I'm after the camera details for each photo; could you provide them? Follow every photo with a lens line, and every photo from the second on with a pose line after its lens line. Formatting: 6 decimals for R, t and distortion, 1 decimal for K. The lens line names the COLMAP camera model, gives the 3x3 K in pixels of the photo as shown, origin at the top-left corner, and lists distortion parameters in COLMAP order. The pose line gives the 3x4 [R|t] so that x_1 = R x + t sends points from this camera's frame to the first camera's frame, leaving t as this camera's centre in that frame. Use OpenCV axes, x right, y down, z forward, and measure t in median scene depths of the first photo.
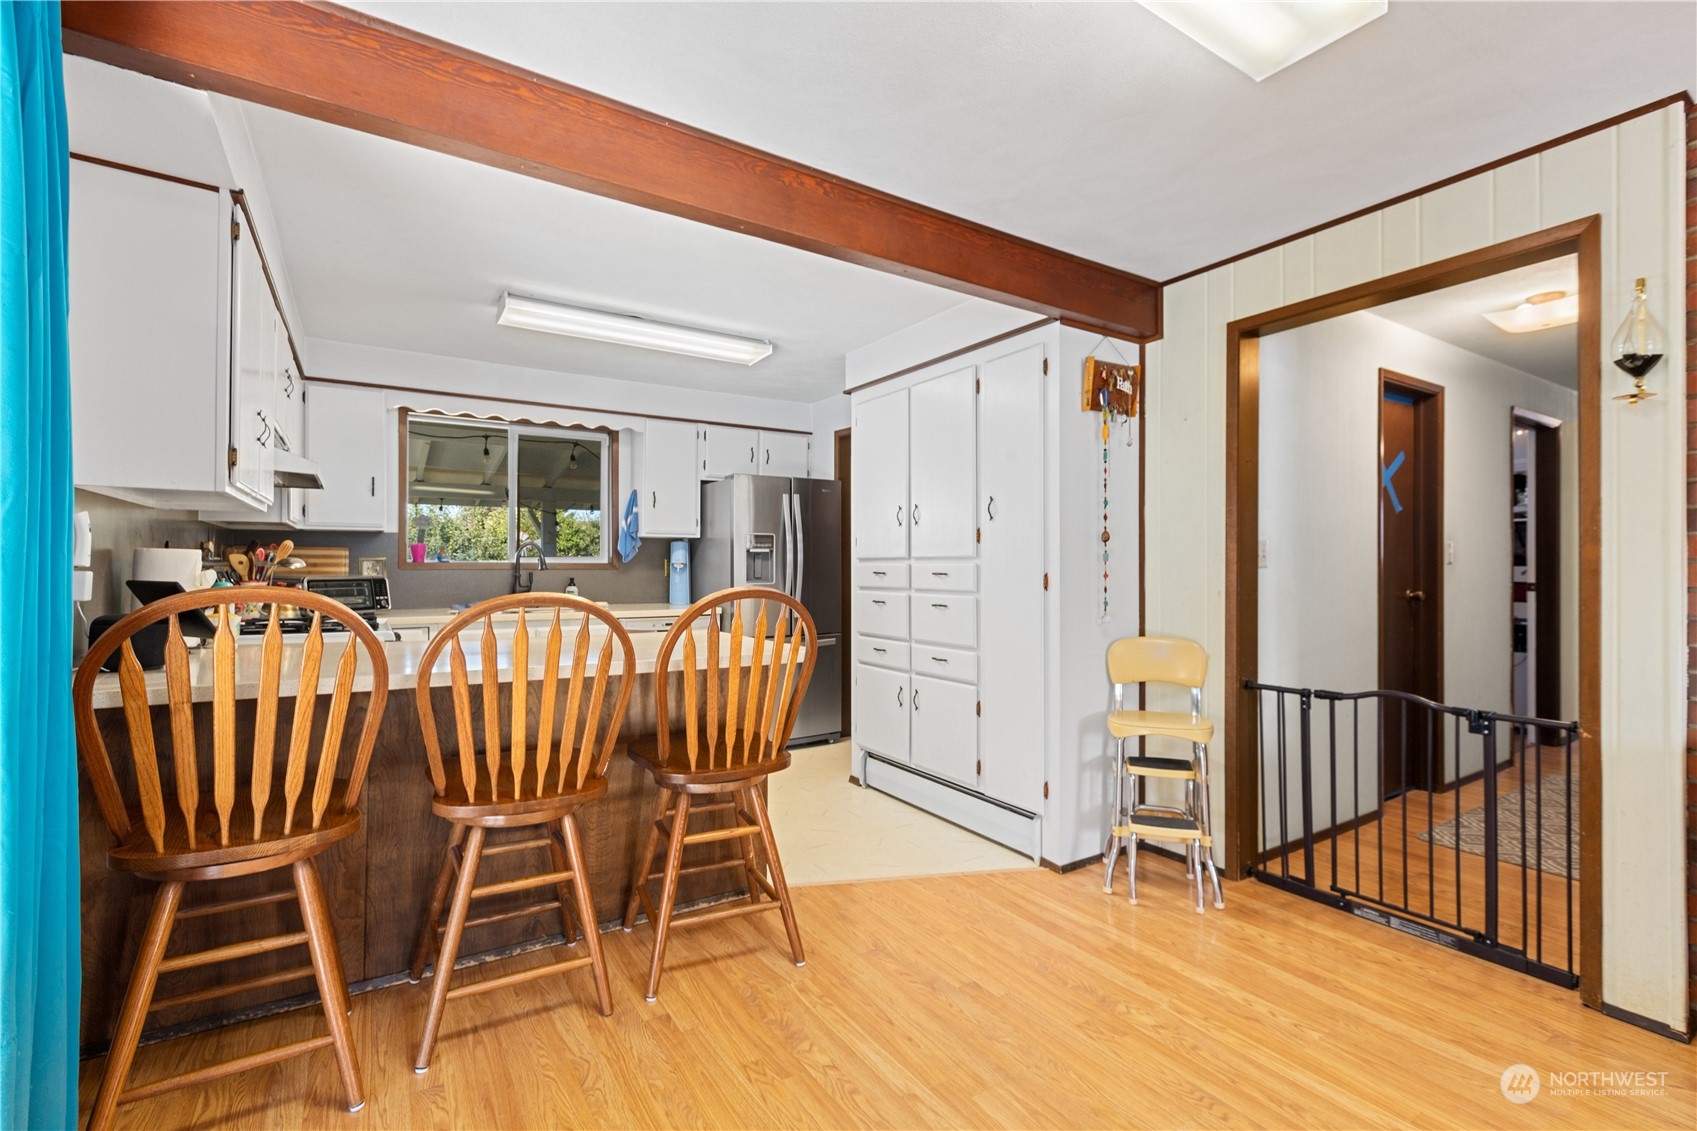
lens RADIAL K [[762.8, 0, 839.4], [0, 762.8, 553.4], [0, 0, 1]] dist [-0.001897, 0.001019]
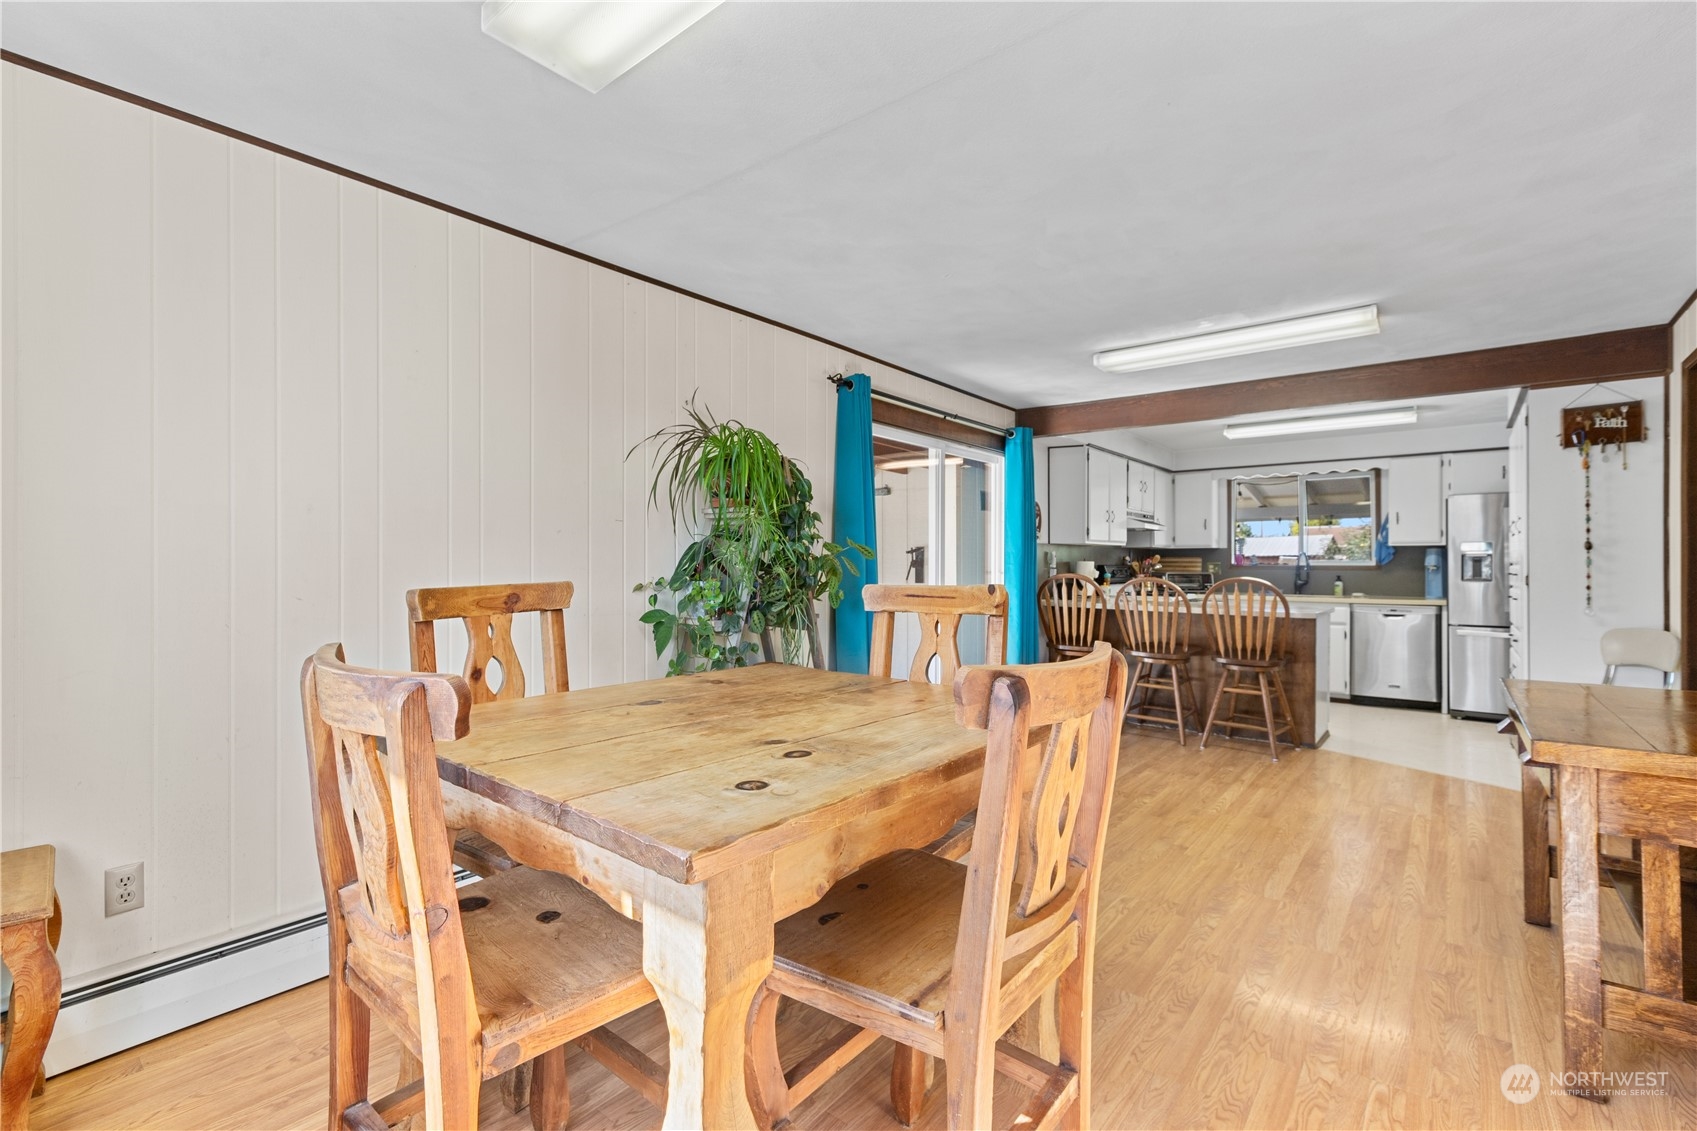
lens RADIAL K [[762.8, 0, 840.5], [0, 762.8, 557.6], [0, 0, 1]] dist [-0.001897, 0.001019]
pose [[0.317347, -0.009553, -0.948261, 1.000913], [0.015175, 0.999872, -0.004994, -0.012927], [0.948188, -0.012805, 0.317452, -0.497760]]
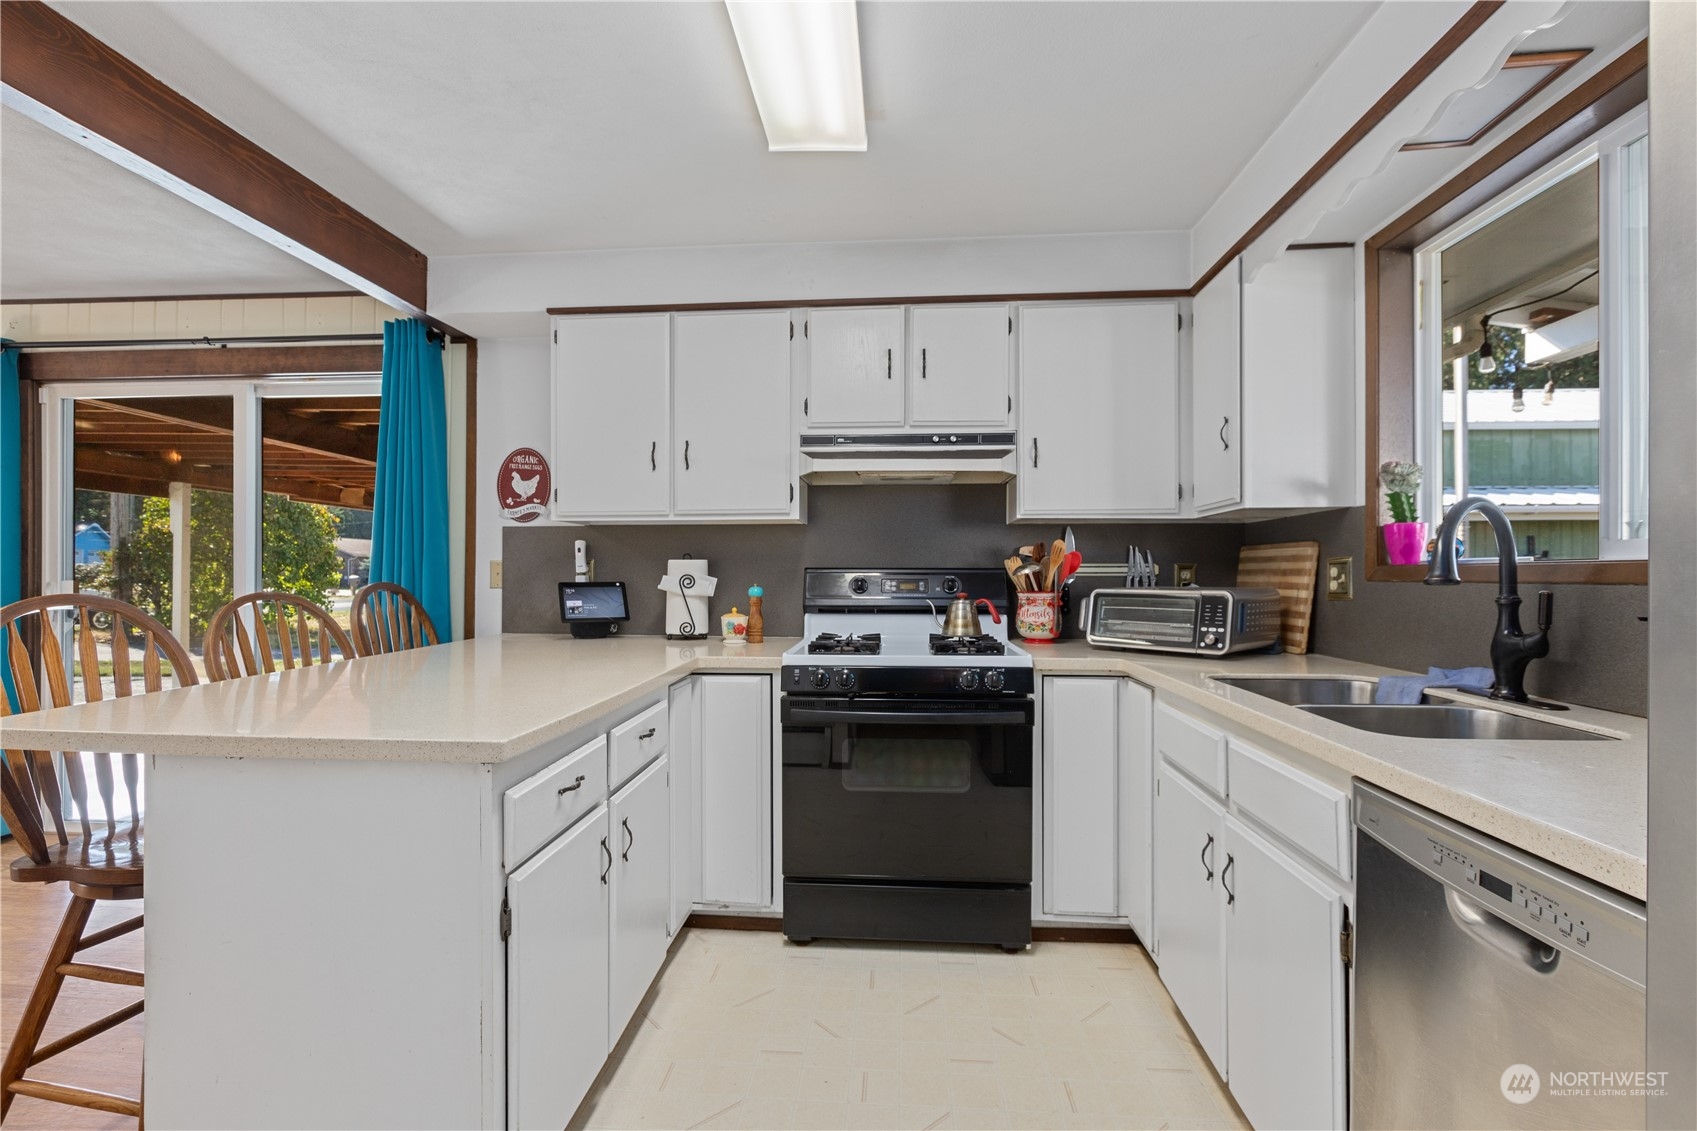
lens RADIAL K [[762.8, 0, 838.2], [0, 762.8, 565.9], [0, 0, 1]] dist [-0.001897, 0.001019]
pose [[-0.606911, -0.014253, -0.794642, 0.014580], [0.009438, 0.999639, -0.025138, 0.025952], [0.794714, -0.022757, -0.606558, 1.293920]]
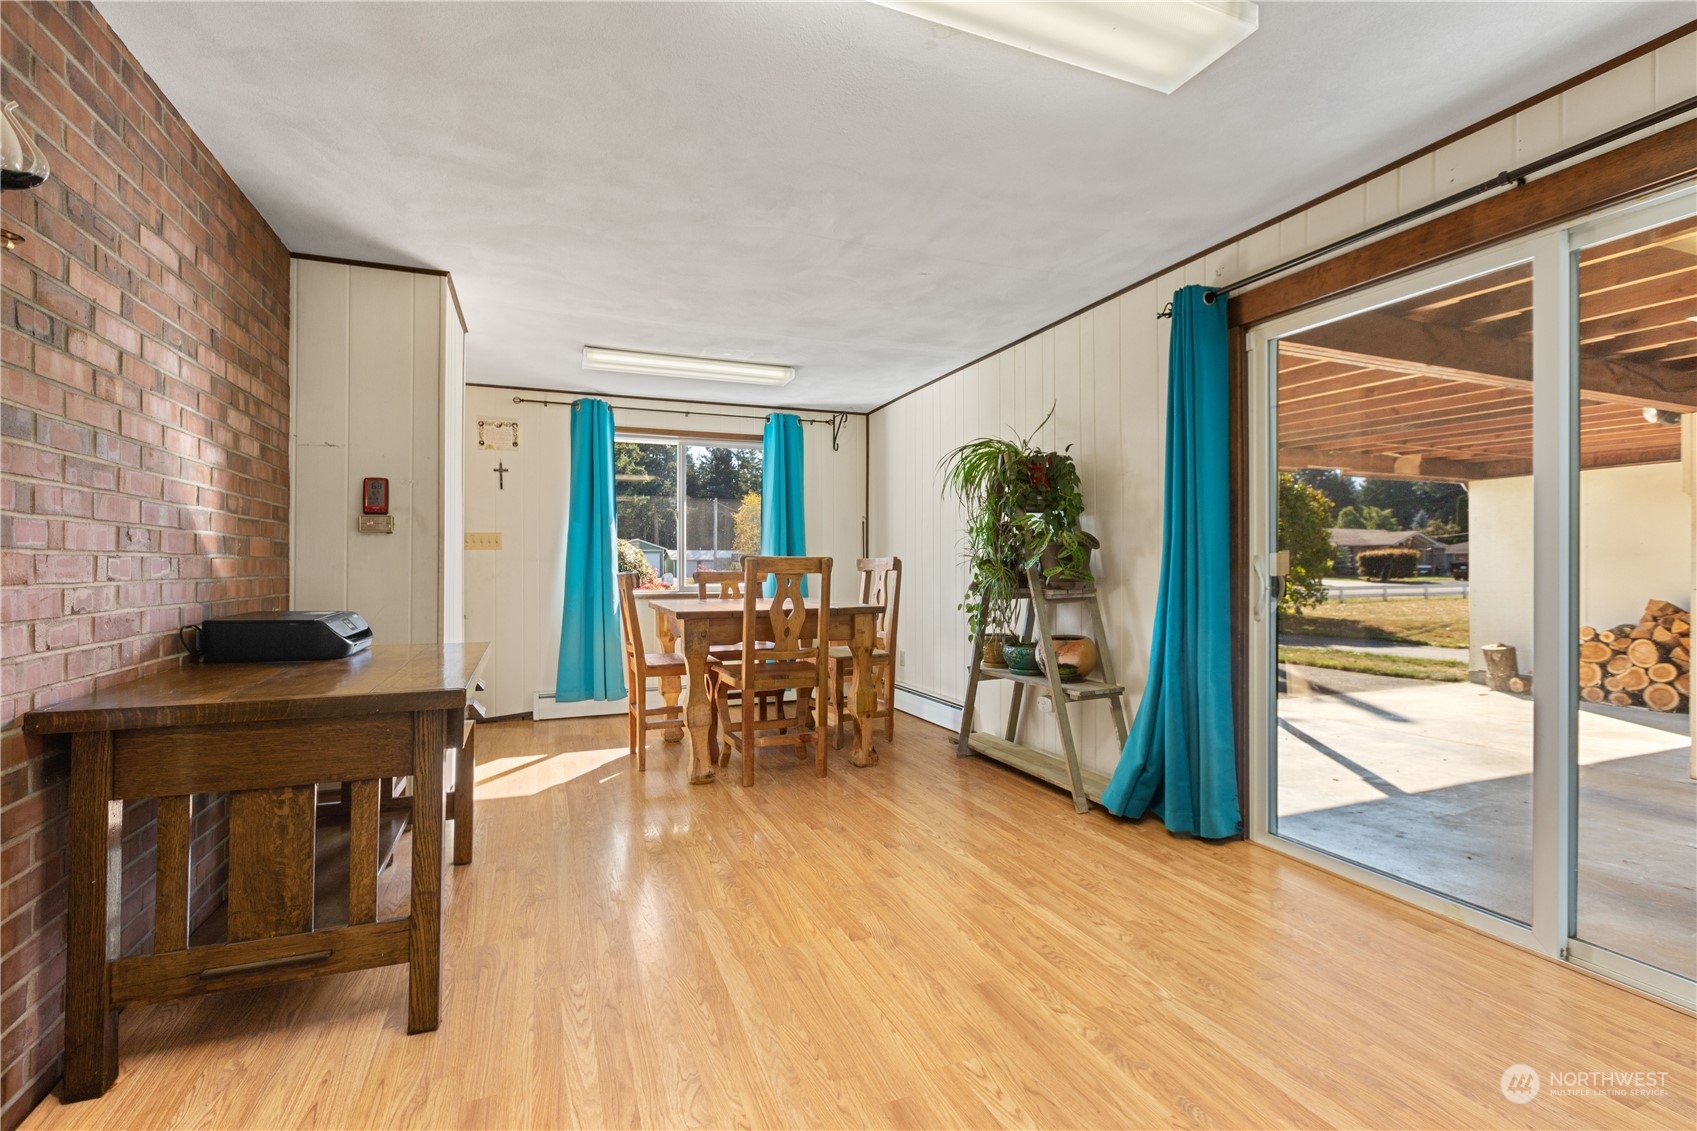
lens RADIAL K [[762.8, 0, 852.6], [0, 762.8, 565.9], [0, 0, 1]] dist [-0.001897, 0.001019]
pose [[-0.982908, -0.001797, 0.184087, 0.138319], [-0.004517, 0.999887, -0.014355, 0.039058], [-0.184040, -0.014941, -0.982805, 0.817564]]
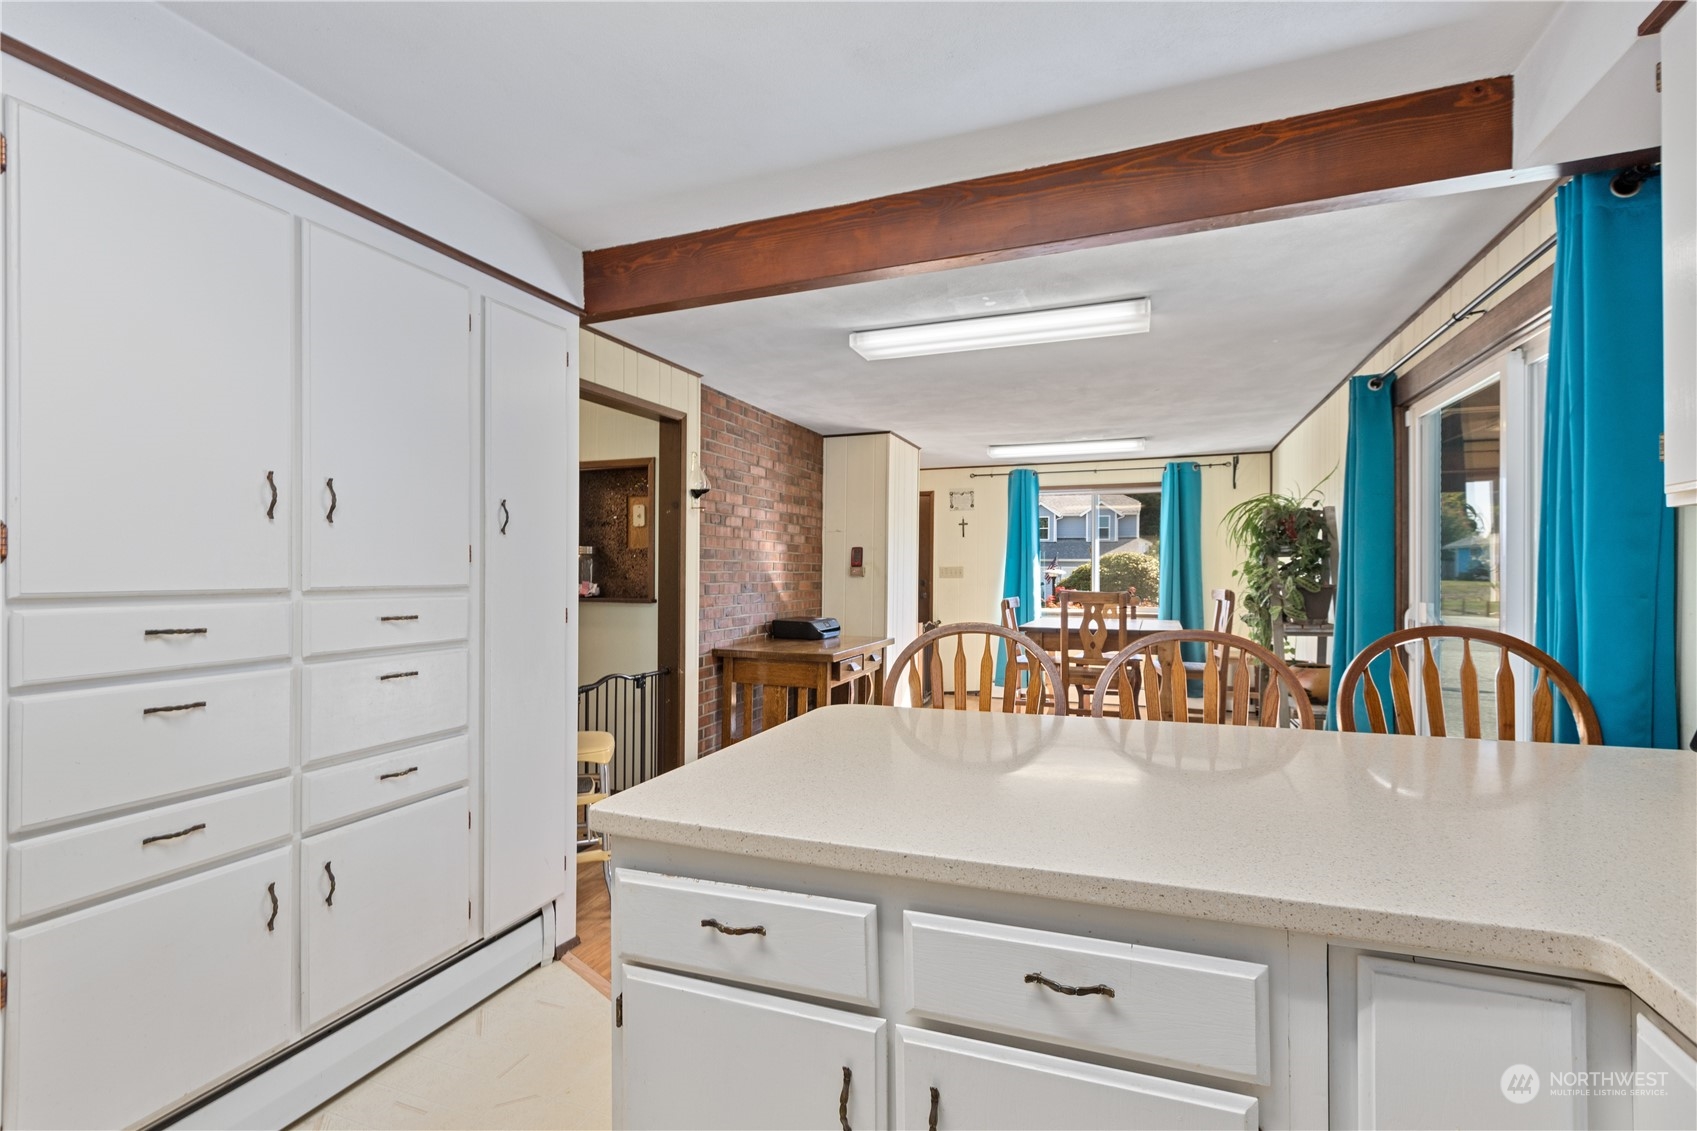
lens RADIAL K [[762.8, 0, 837.6], [0, 762.8, 574.9], [0, 0, 1]] dist [-0.001897, 0.001019]
pose [[-0.586531, -0.007689, 0.809891, -0.501029], [-0.017076, 0.999850, -0.002874, -0.008162], [-0.809747, -0.015515, -0.586574, 1.073166]]
